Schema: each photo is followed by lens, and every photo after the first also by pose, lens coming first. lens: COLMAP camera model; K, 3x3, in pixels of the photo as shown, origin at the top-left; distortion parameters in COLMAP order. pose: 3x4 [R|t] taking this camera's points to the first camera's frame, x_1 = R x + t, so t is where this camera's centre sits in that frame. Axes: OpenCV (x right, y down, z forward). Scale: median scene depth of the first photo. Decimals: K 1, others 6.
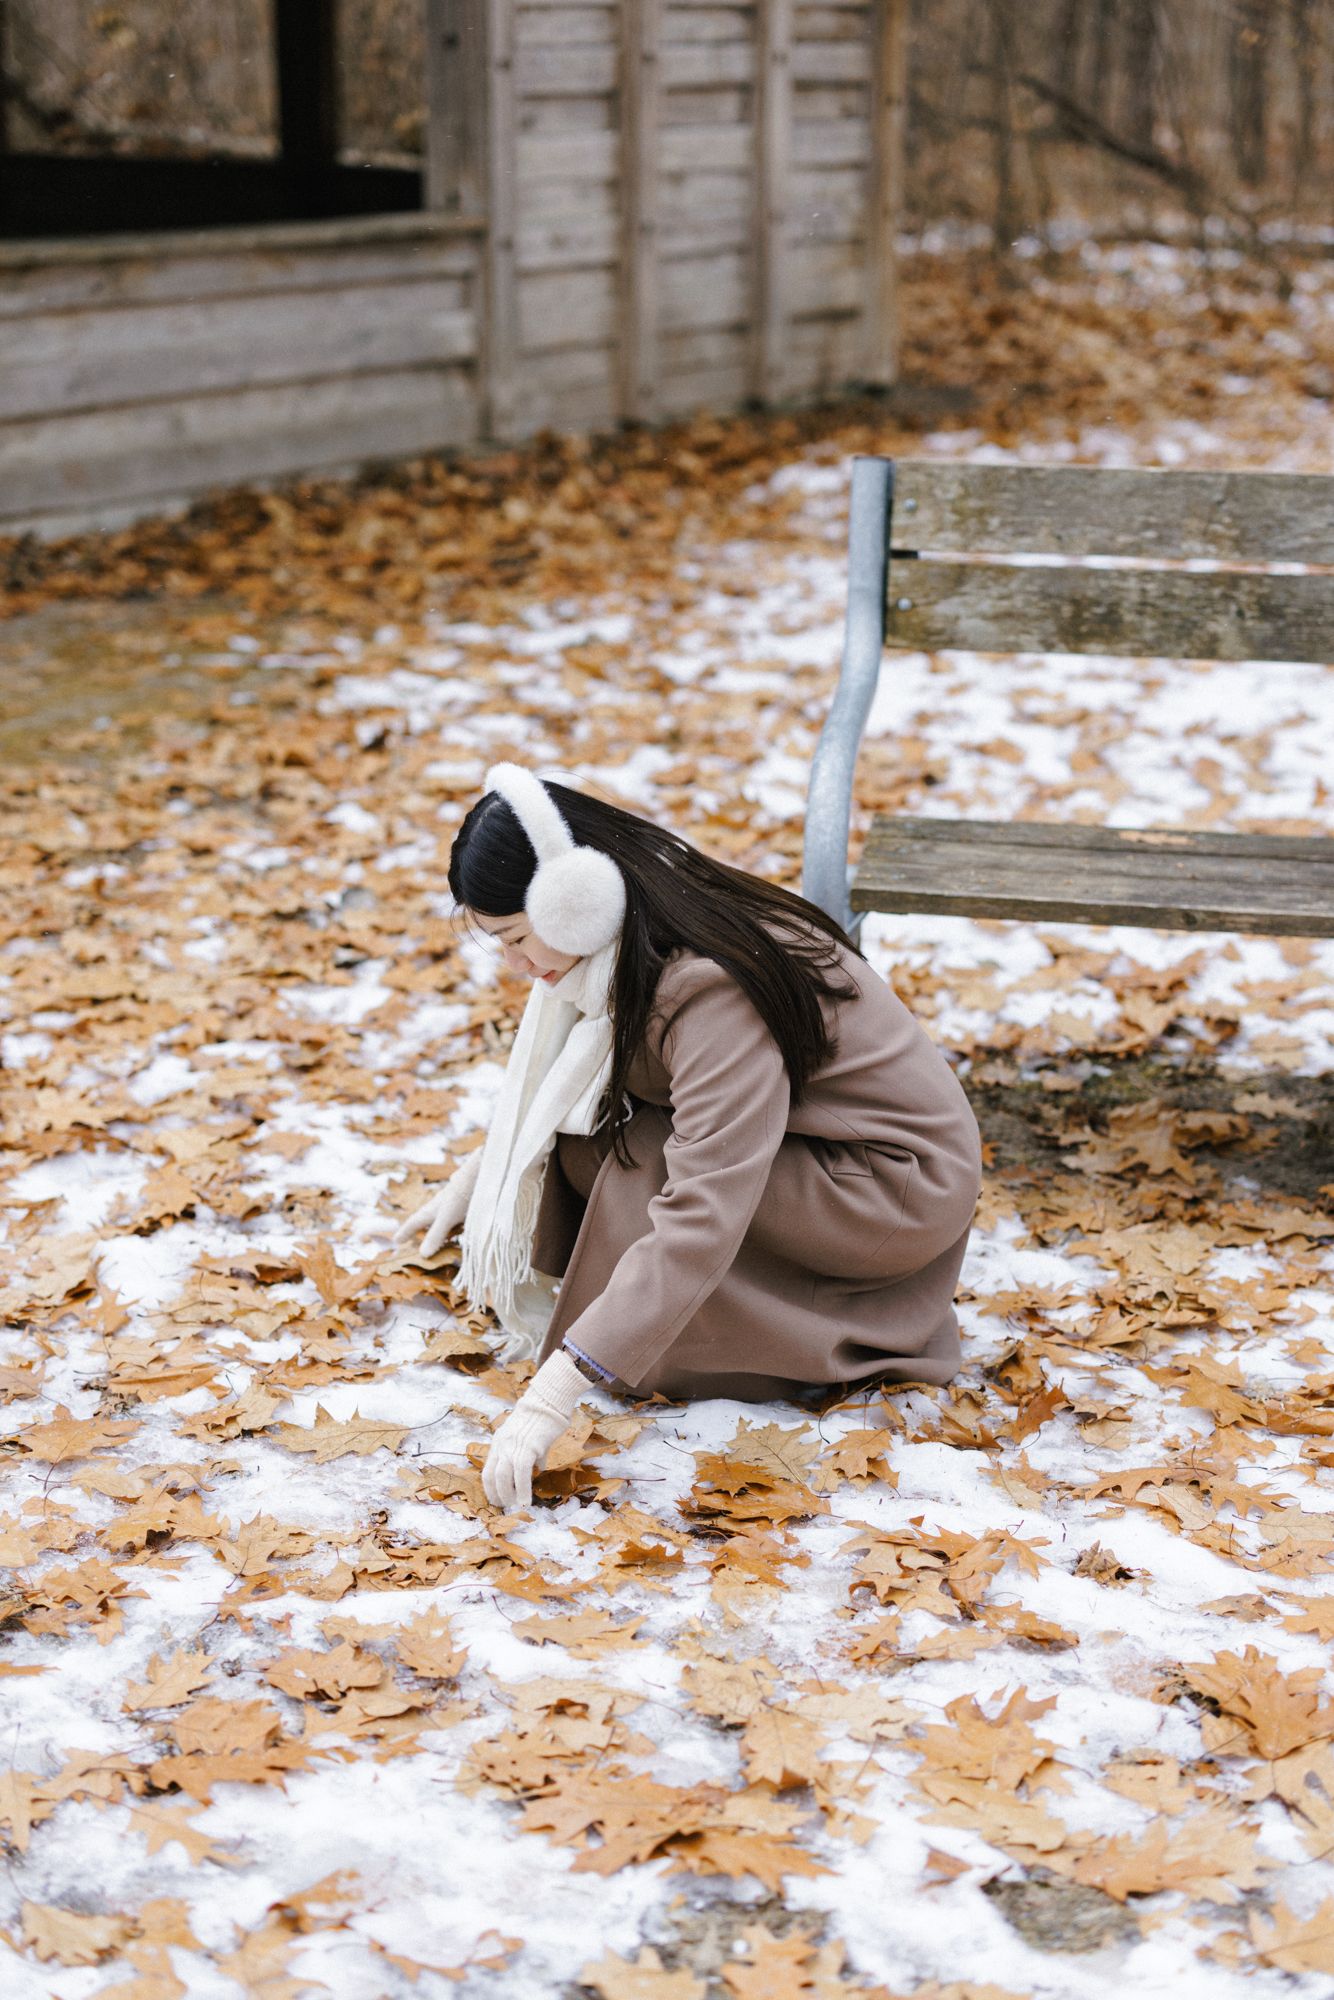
lens RADIAL K [[2888.2, 0, 668.4], [0, 2888.2, 1004.9], [0, 0, 1]] dist [-0.002029, 0.011342]
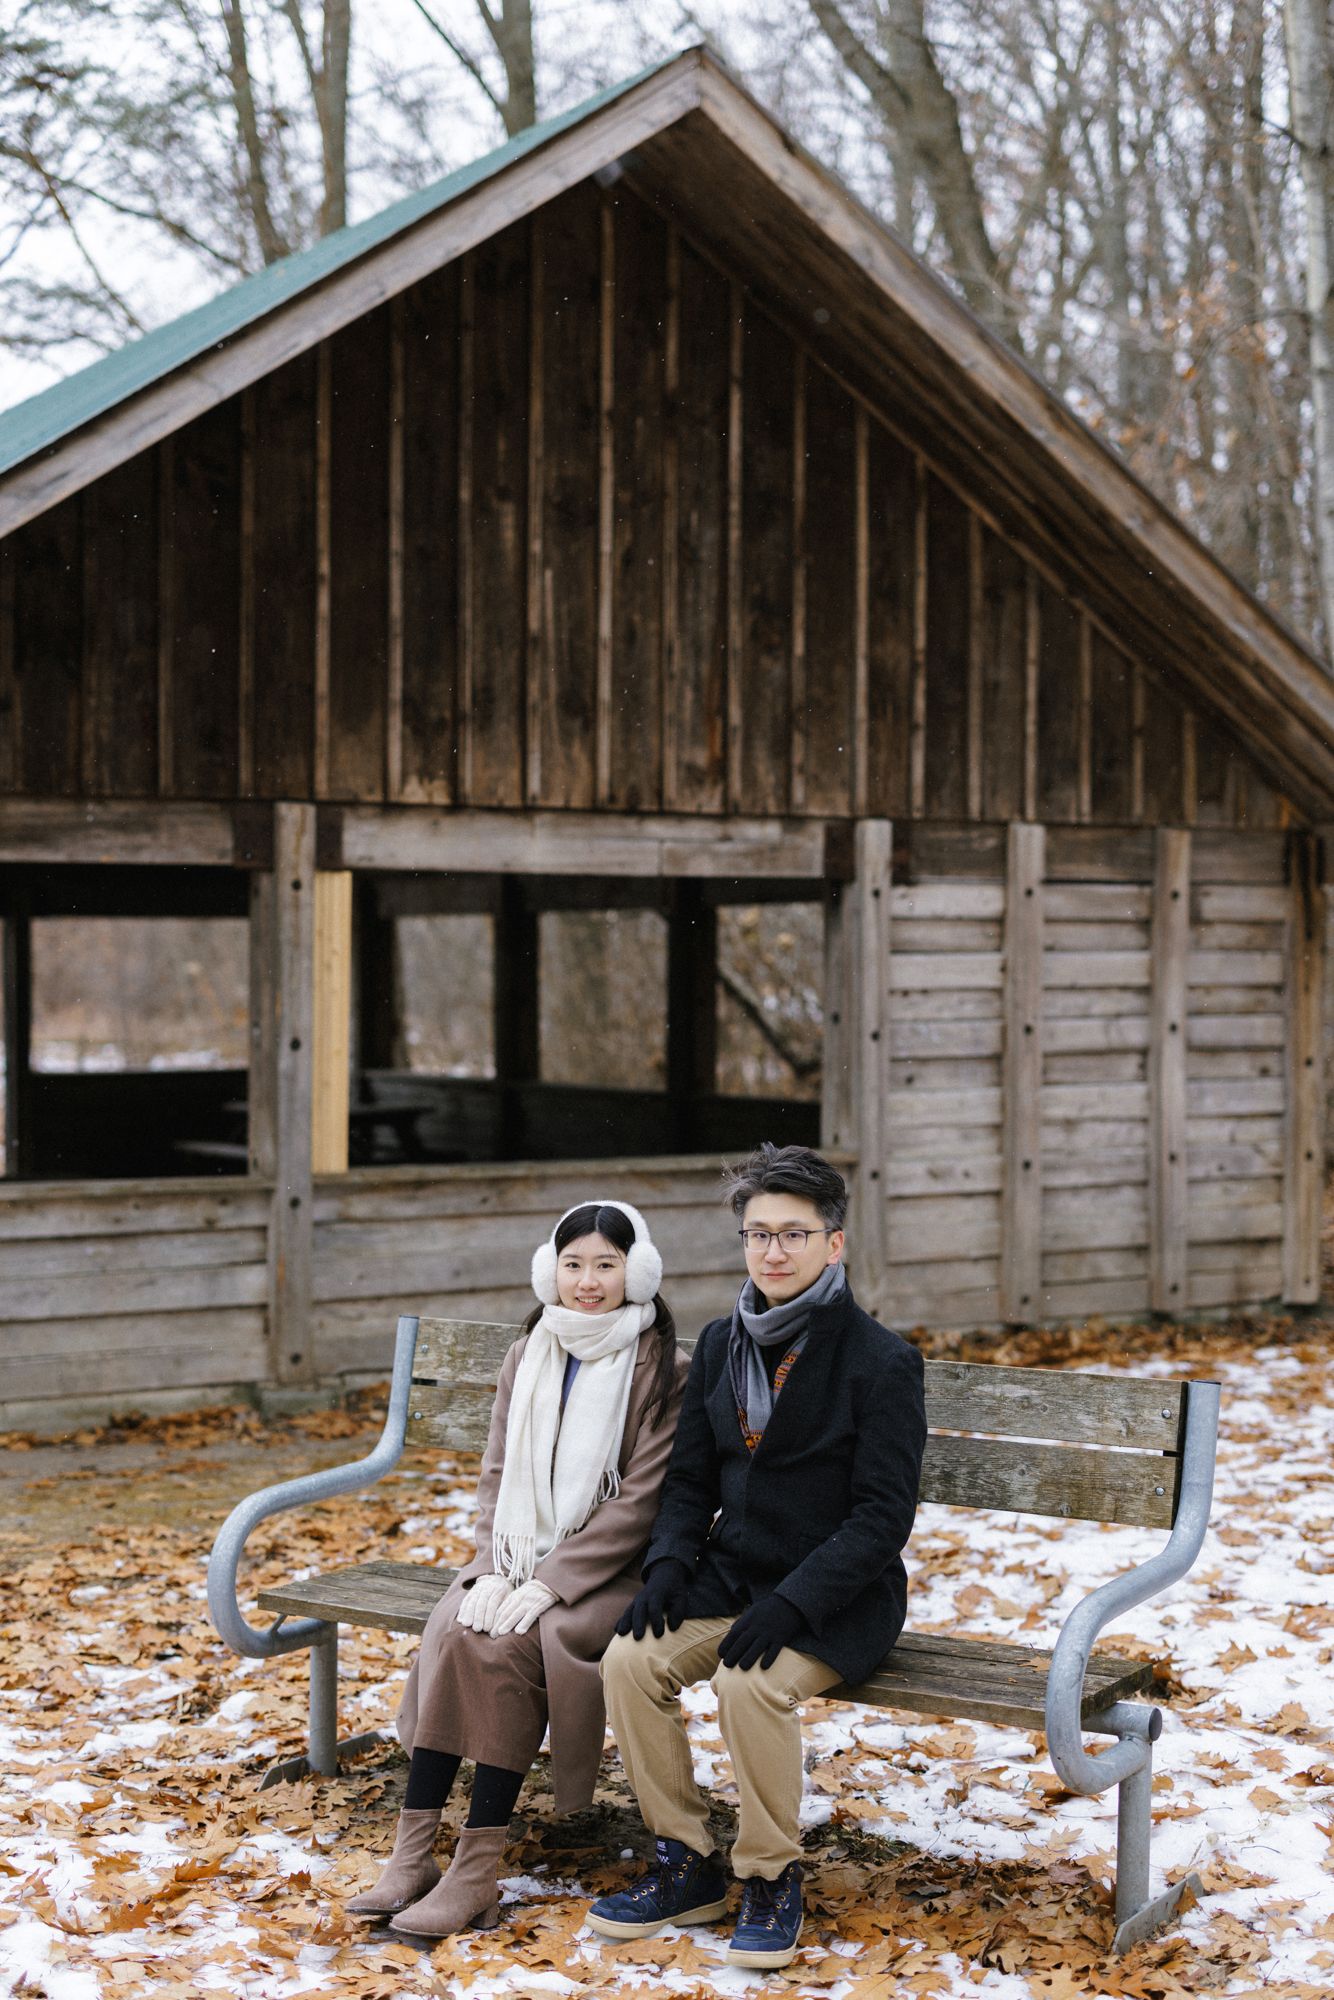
lens RADIAL K [[2888.2, 0, 668.4], [0, 2888.2, 1004.9], [0, 0, 1]] dist [-0.002029, 0.011342]
pose [[0.922904, -0.003159, -0.385018, 0.321042], [-0.116359, 0.950923, -0.286718, 0.028313], [0.367028, 0.309413, 0.877242, -0.124357]]
